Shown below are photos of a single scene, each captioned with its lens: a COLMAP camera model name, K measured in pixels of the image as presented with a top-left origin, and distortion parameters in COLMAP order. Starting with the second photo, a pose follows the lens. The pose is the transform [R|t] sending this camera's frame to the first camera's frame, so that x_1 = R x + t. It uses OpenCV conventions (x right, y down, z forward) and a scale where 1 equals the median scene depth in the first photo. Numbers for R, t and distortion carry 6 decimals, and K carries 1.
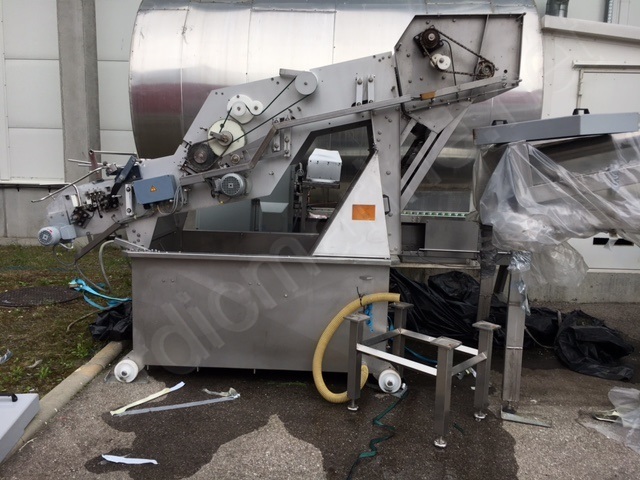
lens RADIAL K [[552.4, 0, 320.0], [0, 552.4, 240.0], [0, 0, 1]] dist [0.077426, -0.105683]
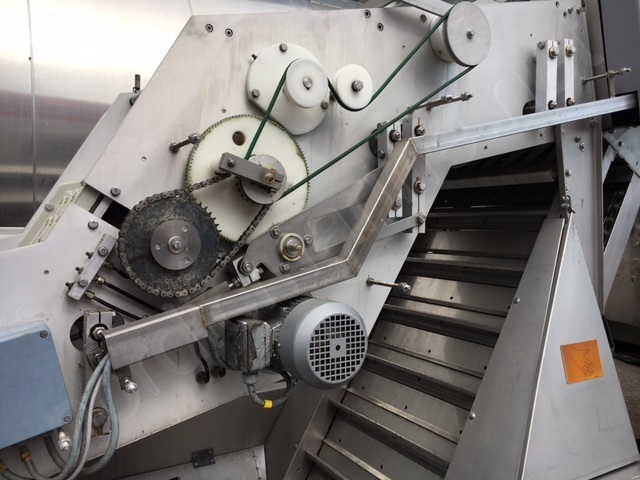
lens RADIAL K [[552.4, 0, 320.0], [0, 552.4, 240.0], [0, 0, 1]] dist [0.077426, -0.105683]
pose [[0.831821, -0.042764, 0.553394, -0.307548], [0.095904, 0.993105, -0.067412, -0.129016], [-0.546696, 0.109148, 0.830187, 0.742257]]
